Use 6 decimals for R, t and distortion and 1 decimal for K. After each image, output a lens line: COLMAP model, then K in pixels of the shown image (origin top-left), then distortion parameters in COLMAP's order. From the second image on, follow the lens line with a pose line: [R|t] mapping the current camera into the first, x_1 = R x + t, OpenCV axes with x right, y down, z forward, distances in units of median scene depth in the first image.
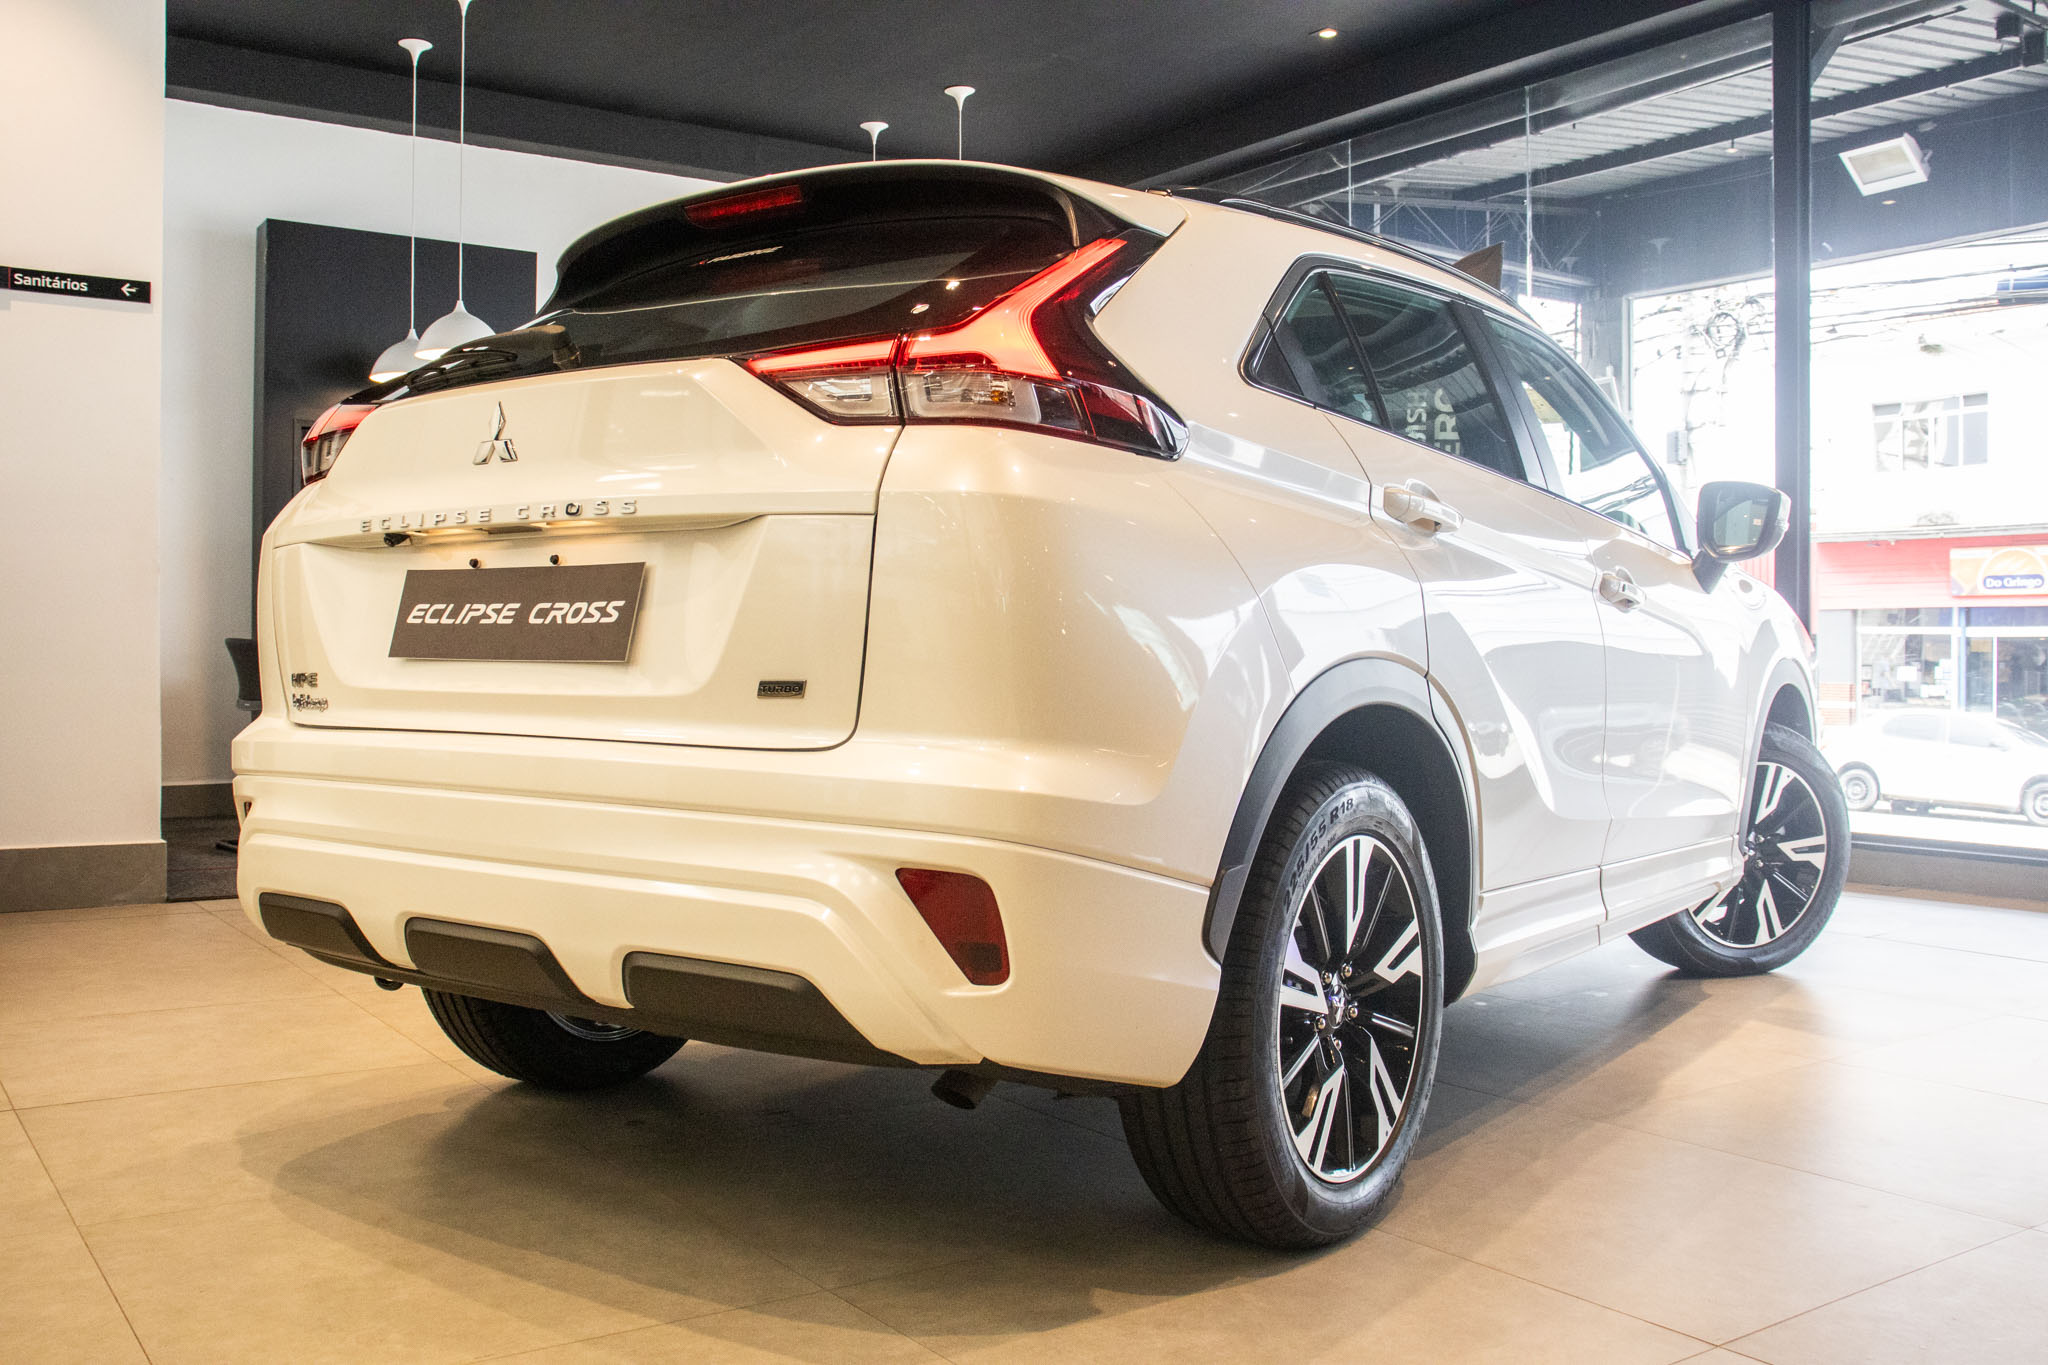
lens RADIAL K [[1820.1, 0, 1024.1], [0, 1820.1, 672.0], [0, 0, 1]] dist [-0.007757, 0.004003]
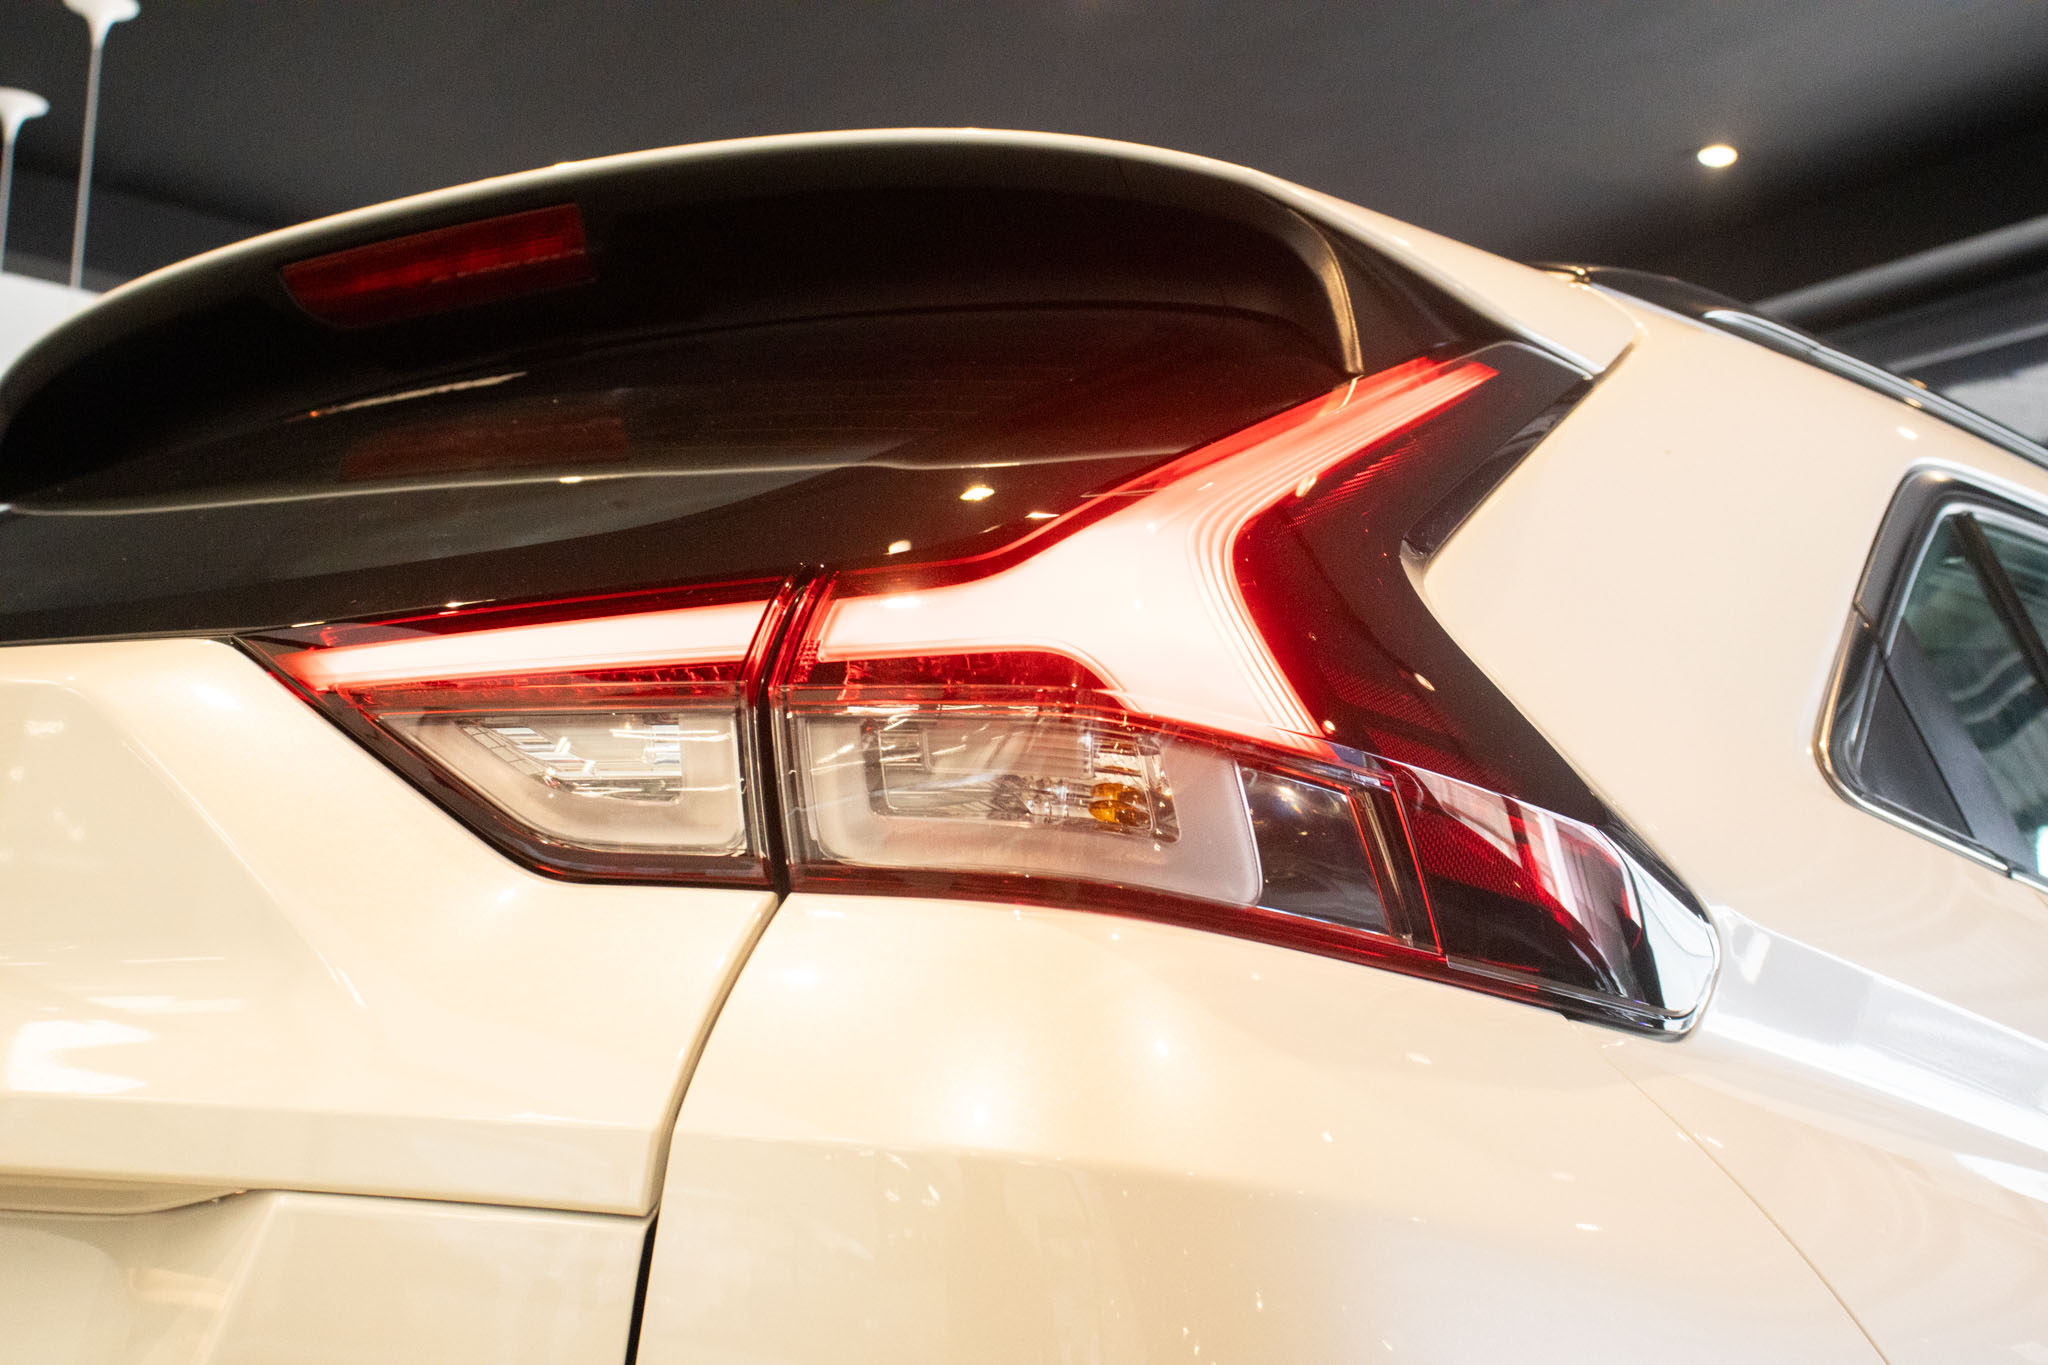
lens RADIAL K [[3040.0, 0, 1023.6], [0, 3040.0, 682.1], [0, 0, 1]] dist [0.024685, 0.000000]
pose [[0.998722, 0.042586, -0.027225, -0.016406], [-0.046938, 0.981240, -0.186989, -0.078211], [0.018751, 0.188028, 0.981985, 0.512461]]
